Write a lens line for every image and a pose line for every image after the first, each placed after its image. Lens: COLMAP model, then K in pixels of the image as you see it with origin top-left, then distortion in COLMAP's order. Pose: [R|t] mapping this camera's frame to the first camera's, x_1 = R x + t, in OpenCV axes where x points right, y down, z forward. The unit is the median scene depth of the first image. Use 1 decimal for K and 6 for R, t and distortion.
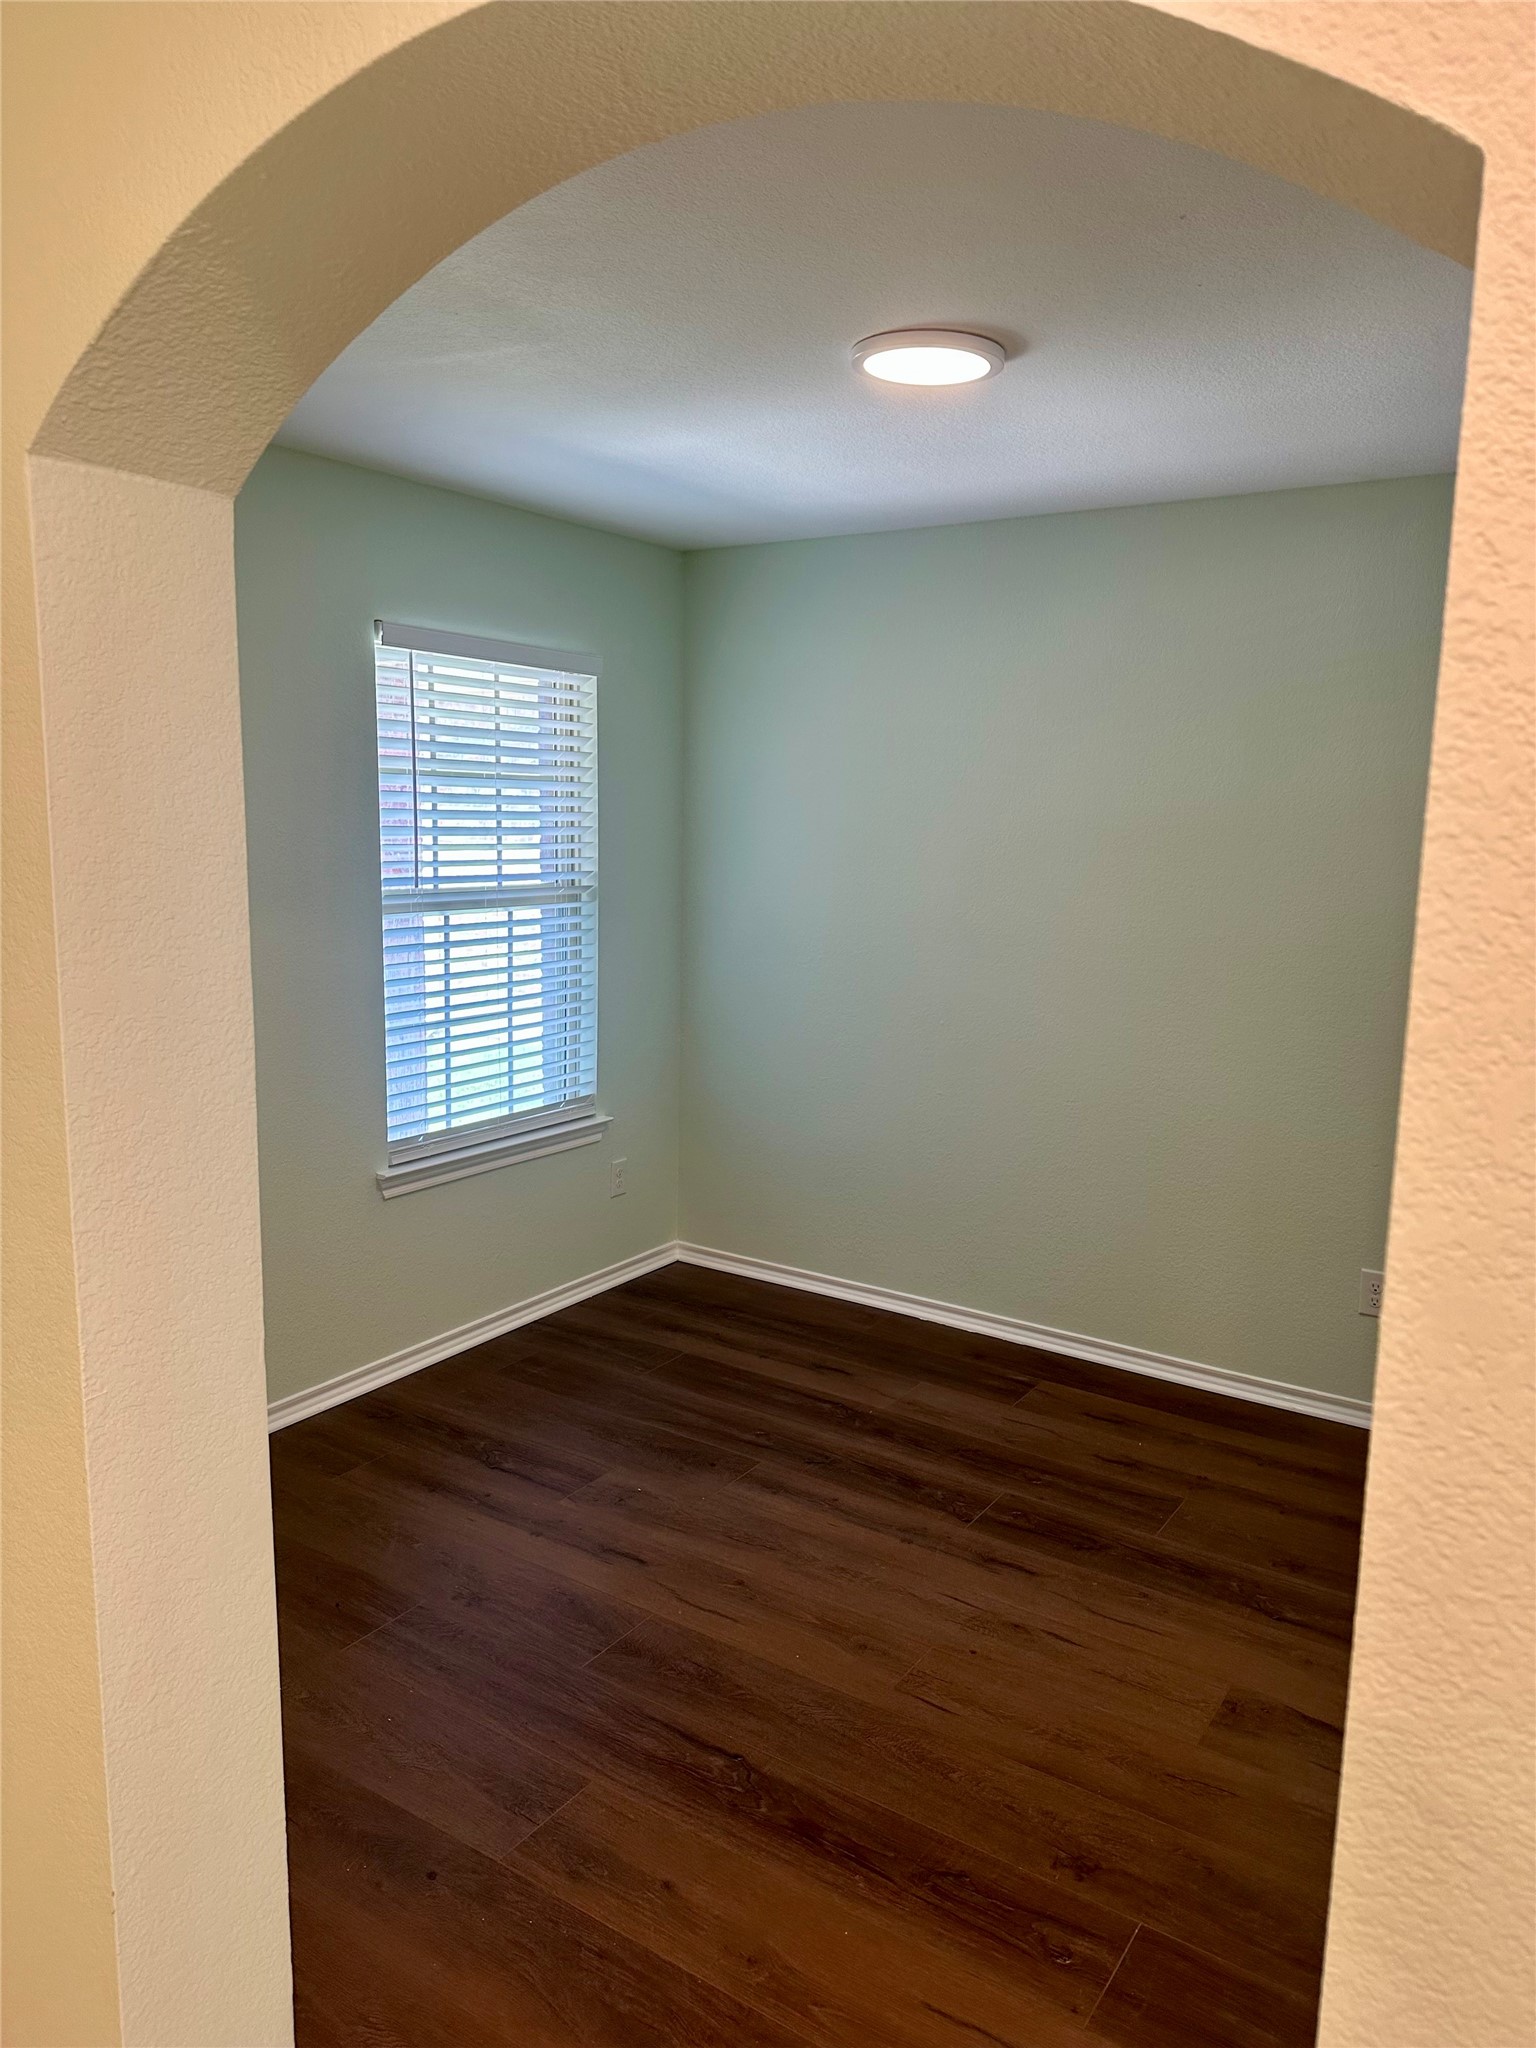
lens RADIAL K [[1428.0, 0, 768.0], [0, 1428.0, 1024.0], [0, 0, 1]] dist [0.091454, -0.091736]
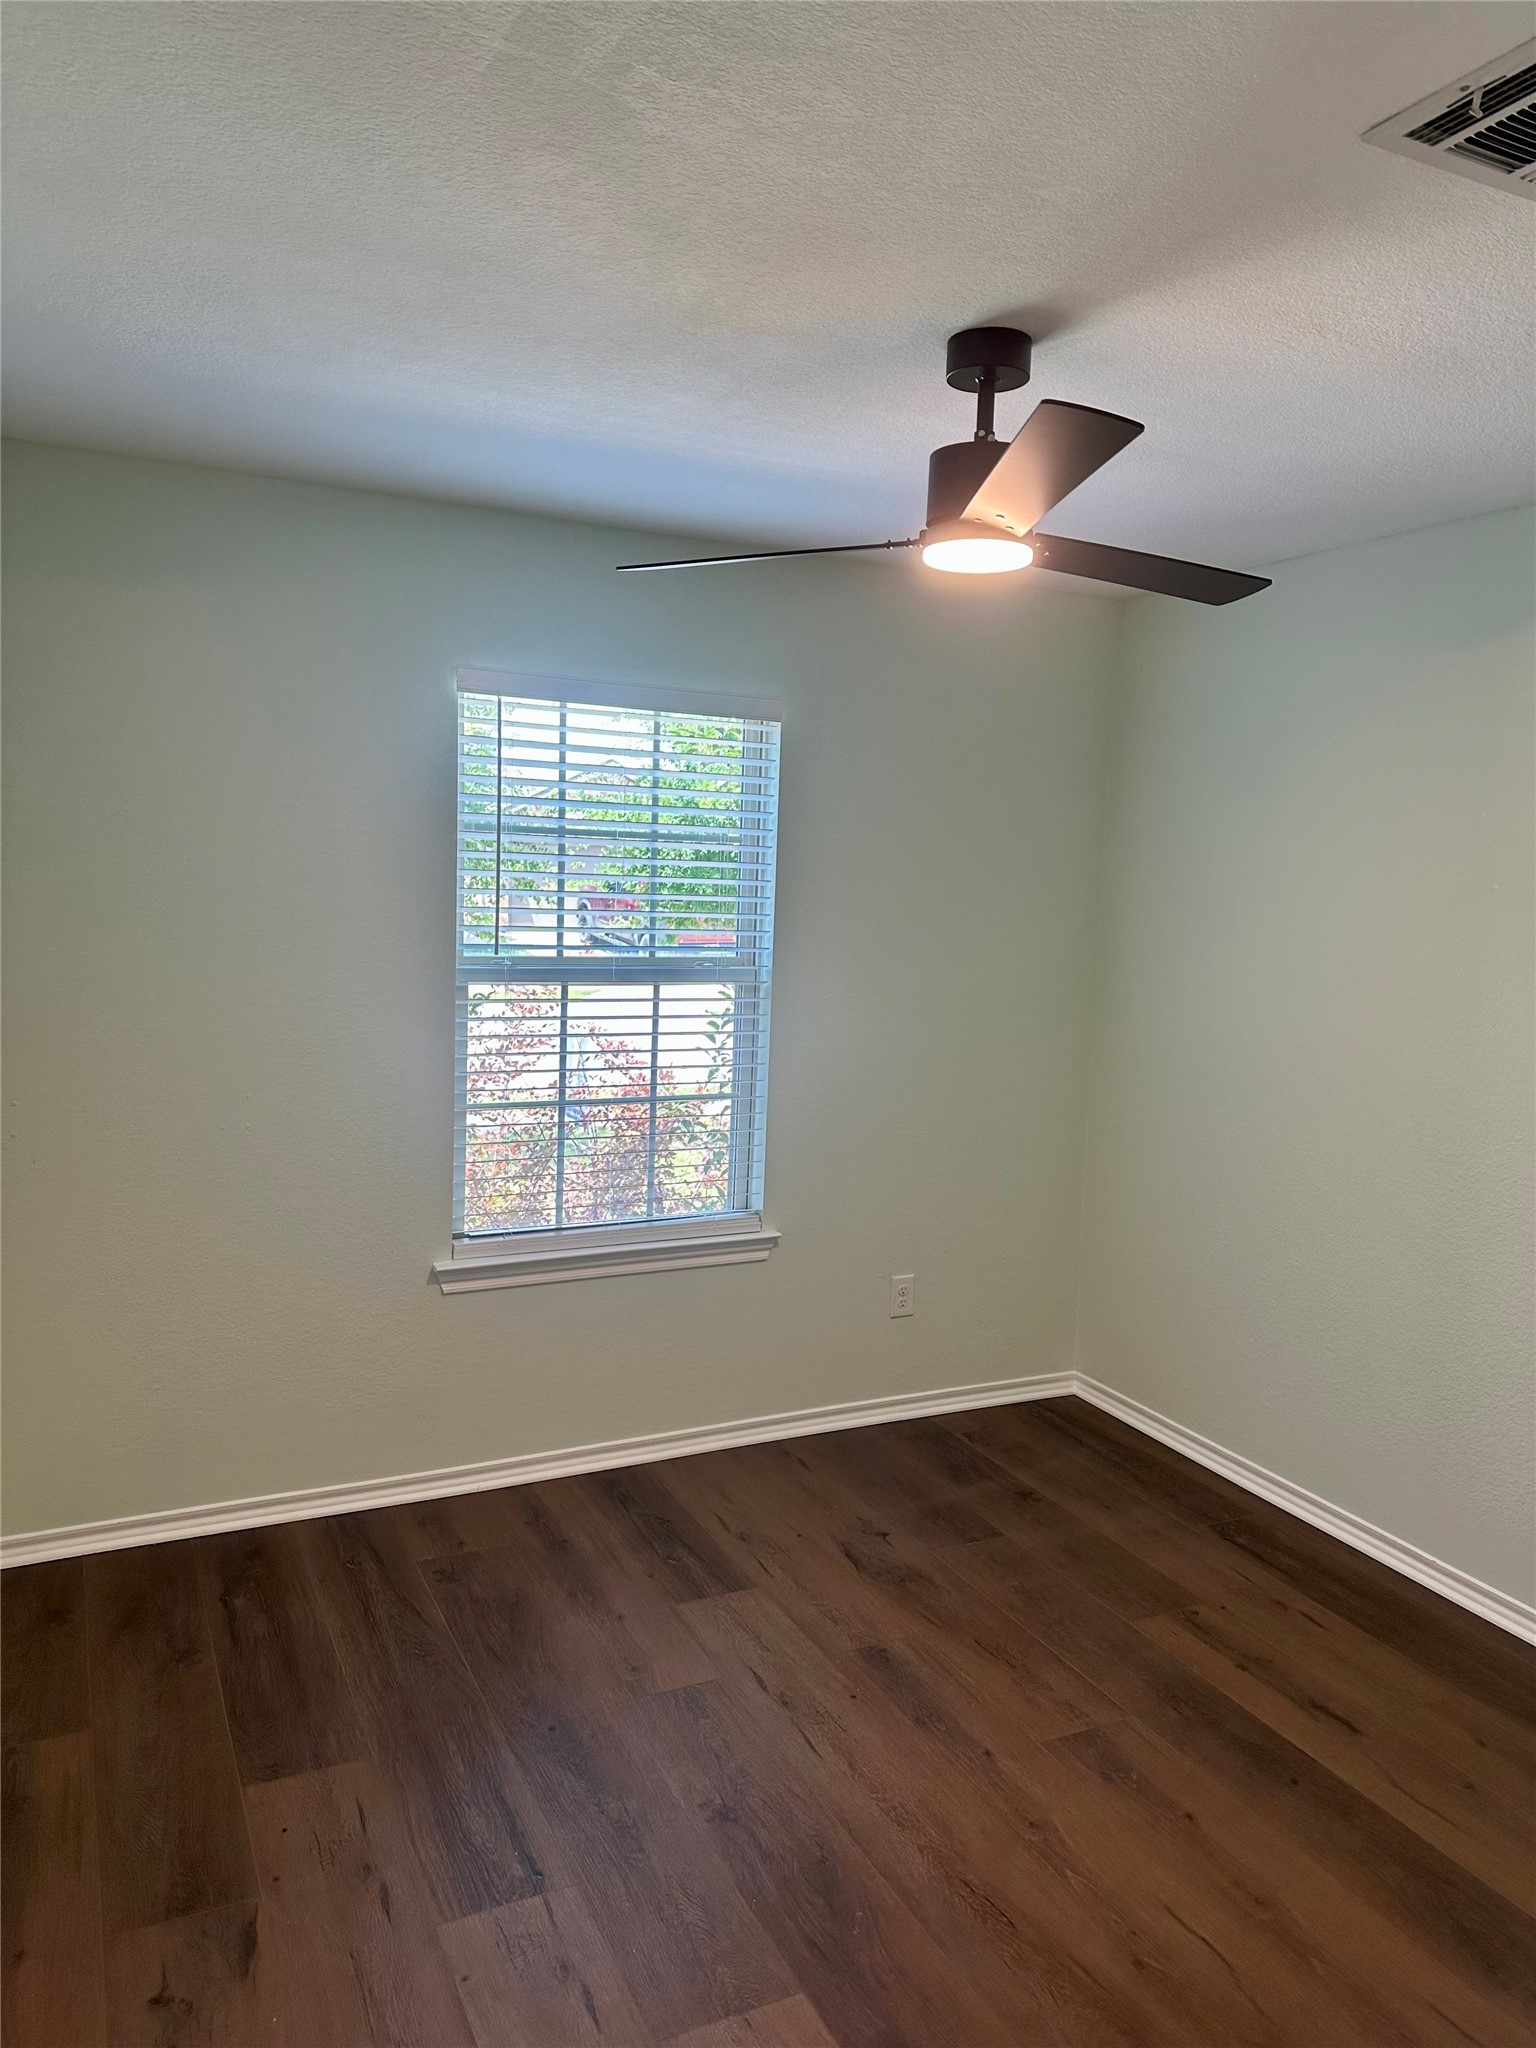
lens RADIAL K [[1428.0, 0, 768.0], [0, 1428.0, 1024.0], [0, 0, 1]] dist [0.091454, -0.091736]
pose [[0.870846, 0.067159, -0.486947, 0.343696], [-0.095022, 0.994937, -0.032716, -0.037586], [0.482285, 0.074762, 0.872819, 0.295867]]
